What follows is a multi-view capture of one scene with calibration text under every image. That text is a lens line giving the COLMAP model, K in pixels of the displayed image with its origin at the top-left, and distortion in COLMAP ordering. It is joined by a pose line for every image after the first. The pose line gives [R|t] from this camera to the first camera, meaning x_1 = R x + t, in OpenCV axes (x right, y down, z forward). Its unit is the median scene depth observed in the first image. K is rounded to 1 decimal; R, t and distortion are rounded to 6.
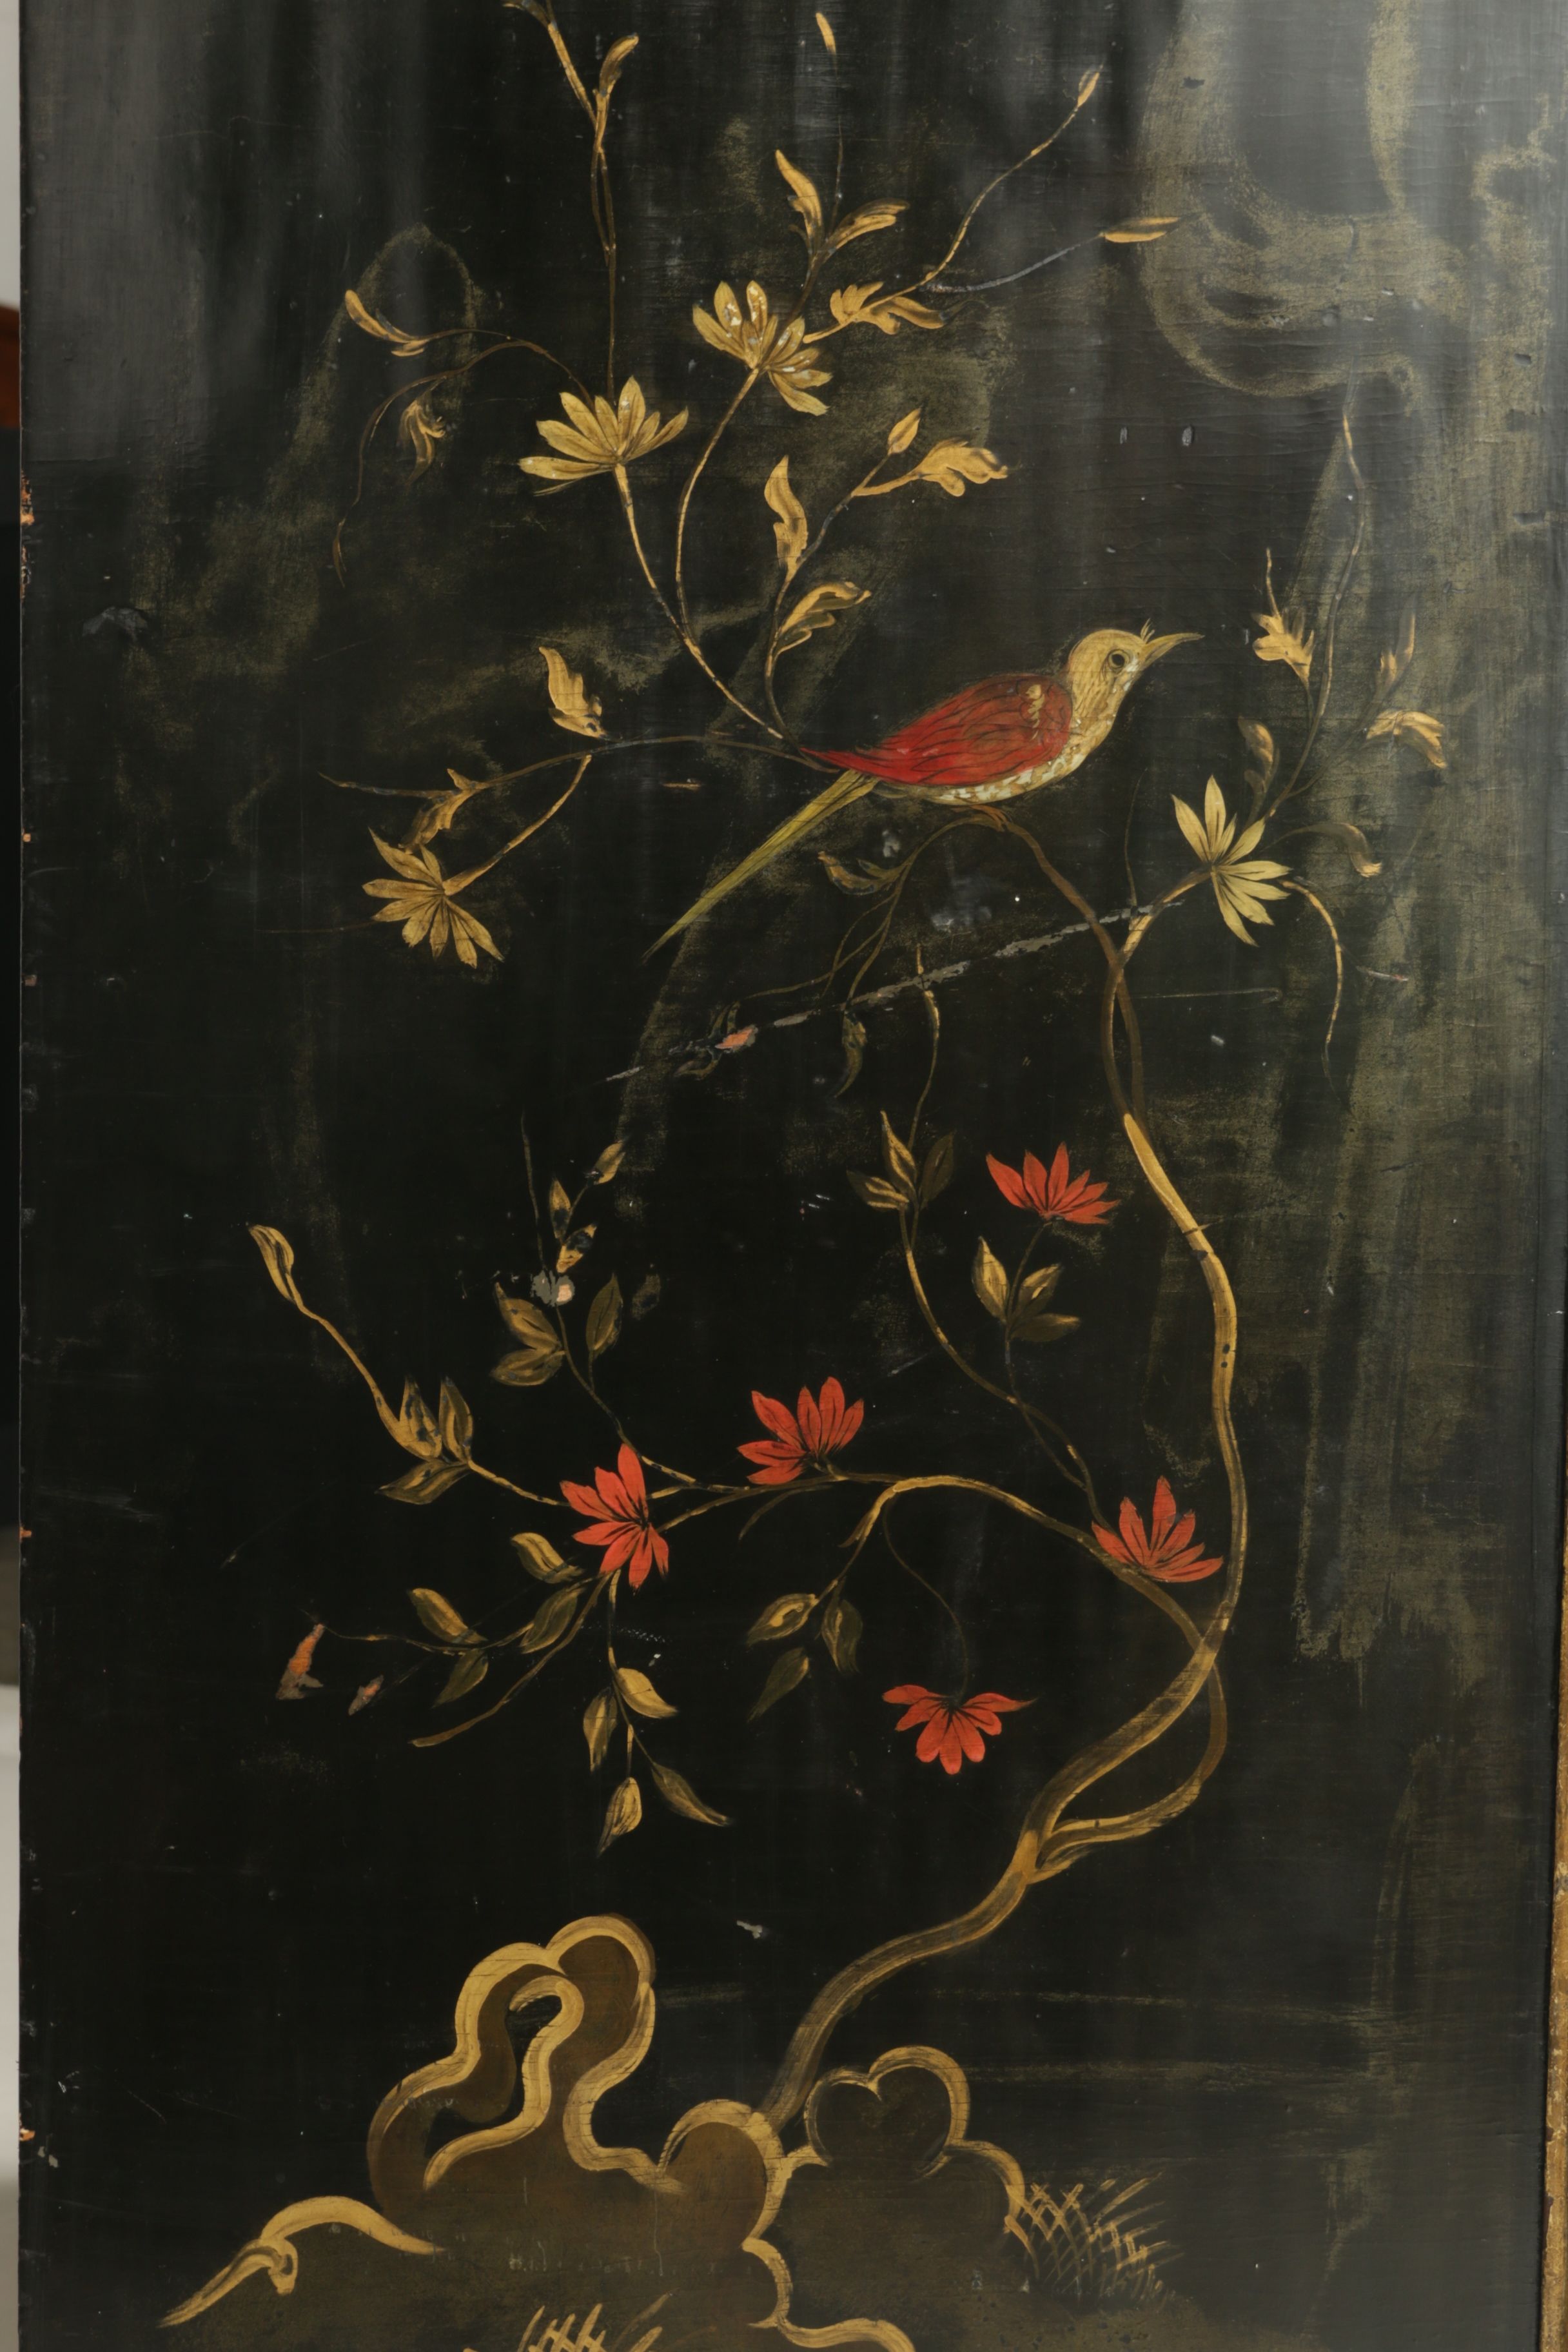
lens RADIAL K [[5898.0, 0, 784.1], [0, 5898.0, 1175.4], [0, 0, 1]] dist [0.092054, 0.000000]
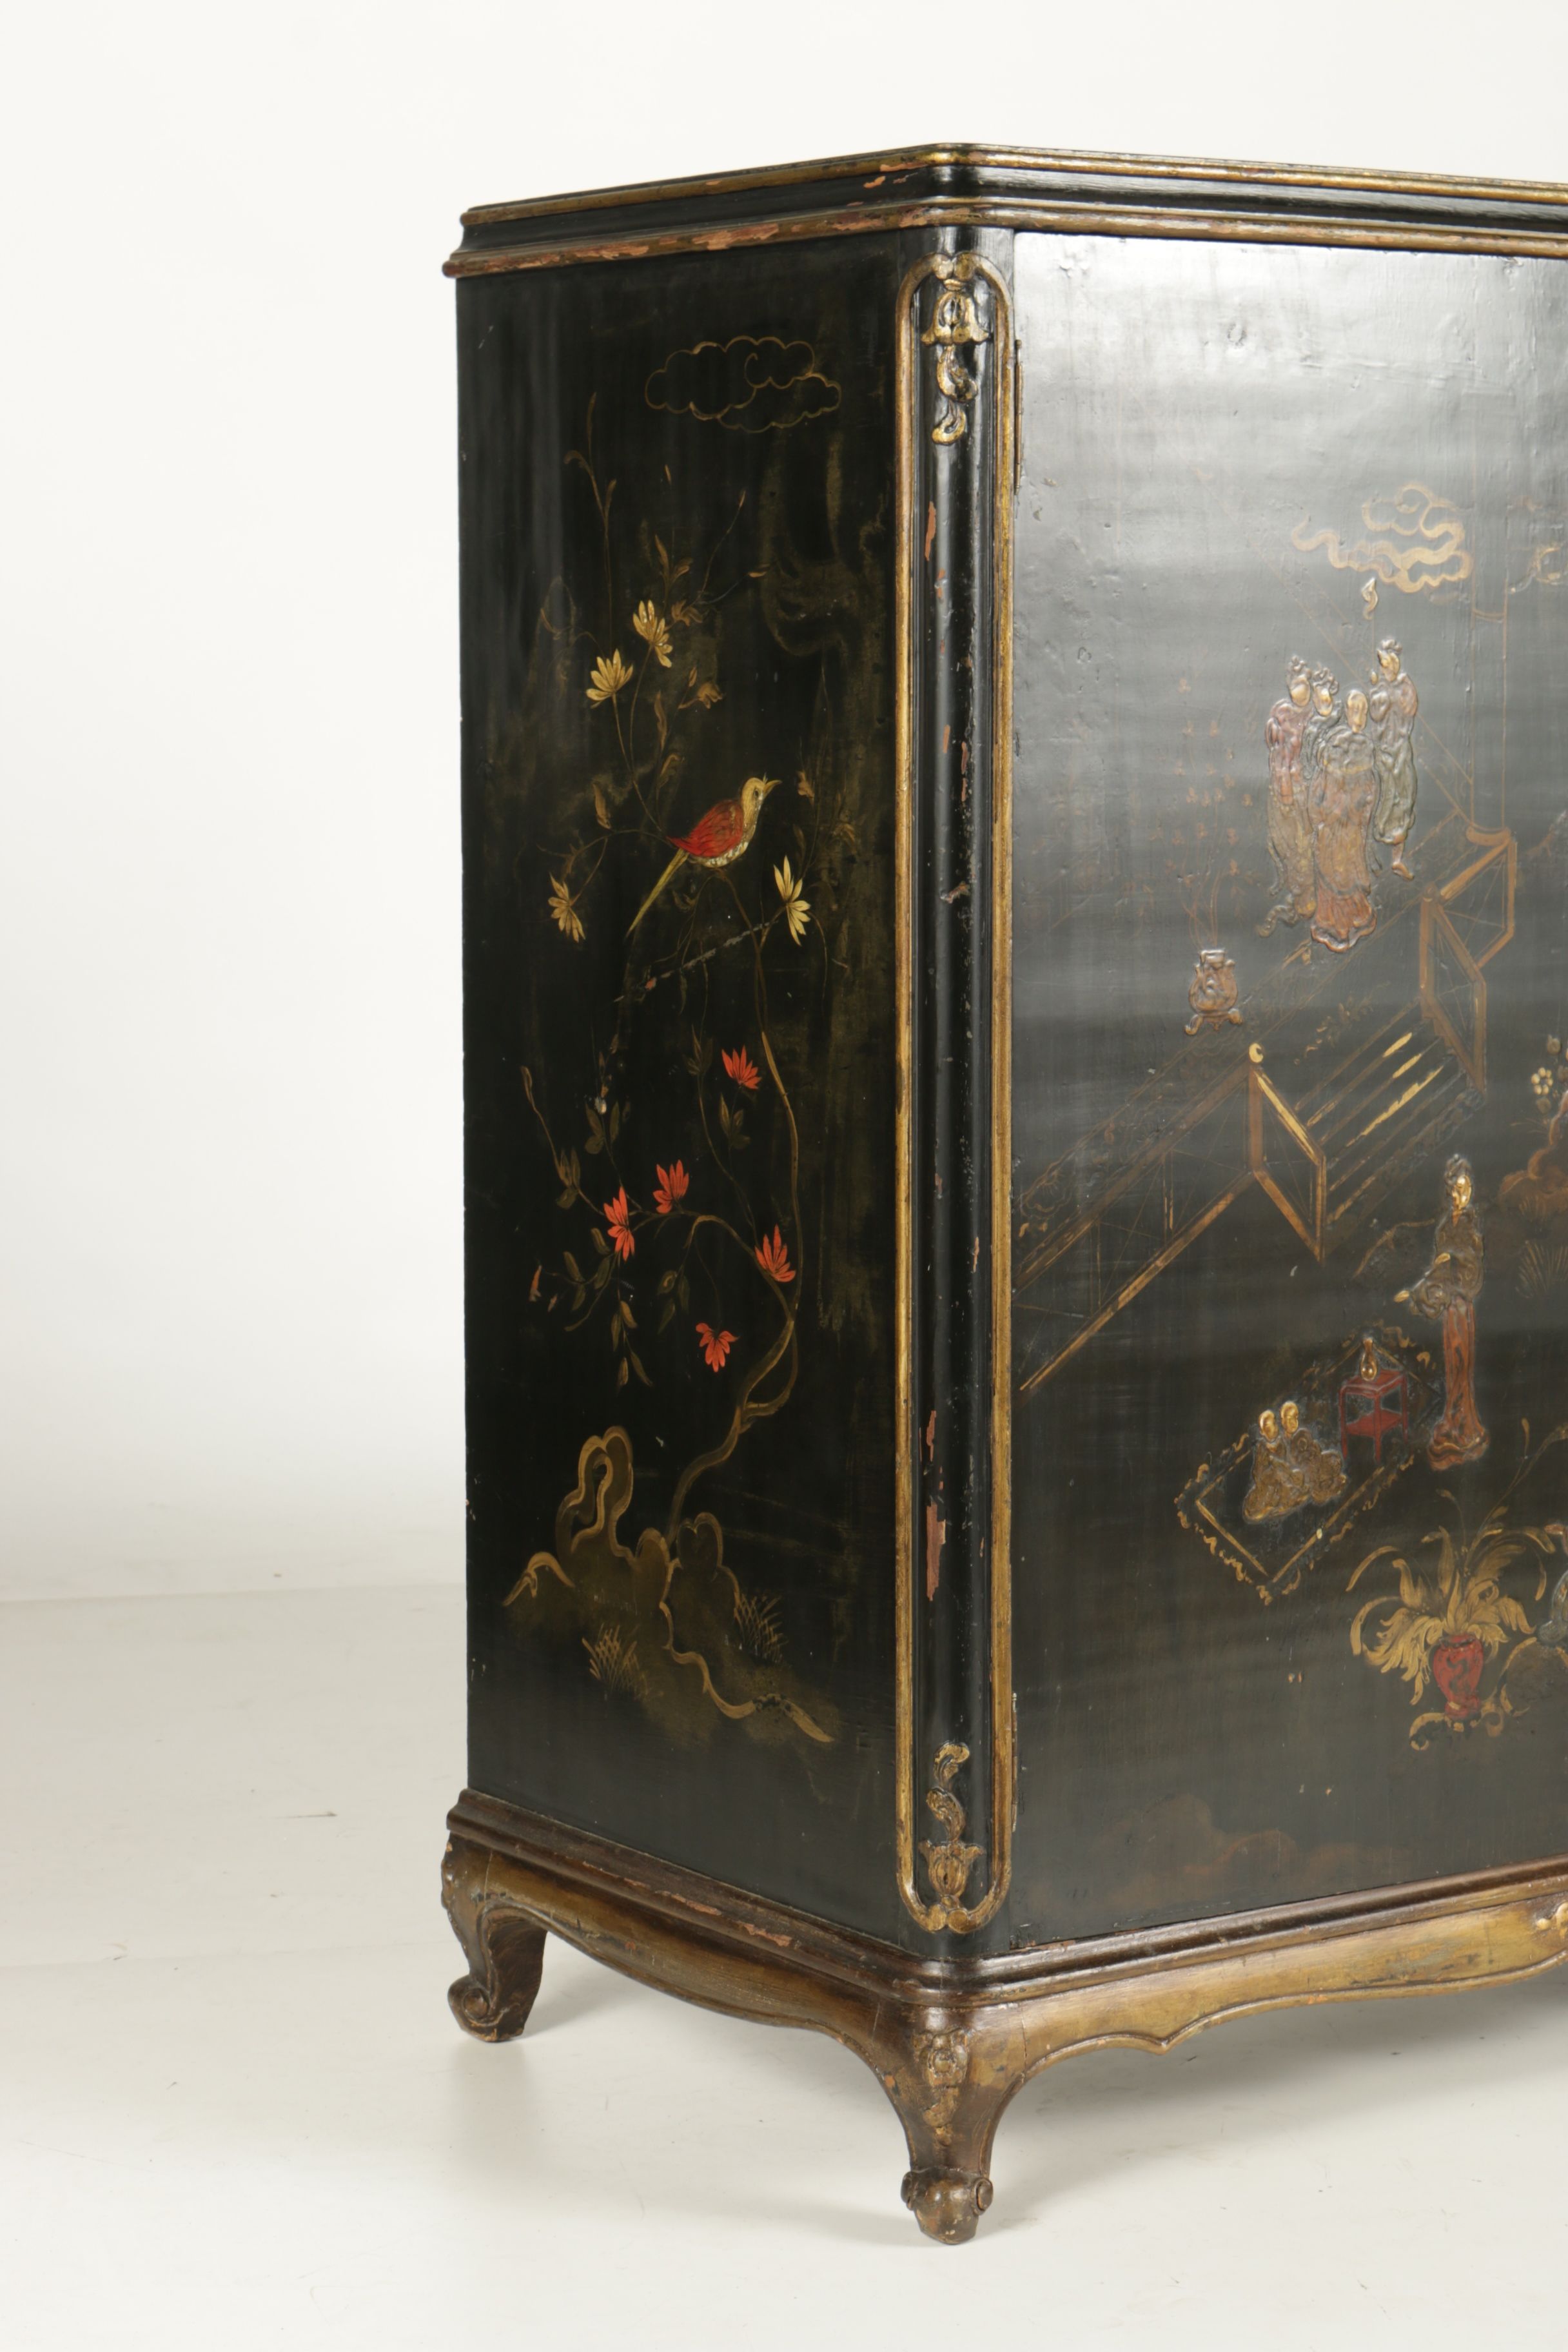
lens RADIAL K [[4920.3, 0, 784.7], [0, 4920.3, 1180.0], [0, 0, 1]] dist [0.197060, 0.000000]
pose [[0.956421, -0.038150, 0.289488, -0.431638], [0.044969, 0.998845, -0.016936, 0.070303], [-0.288508, 0.029216, 0.957032, -0.568821]]
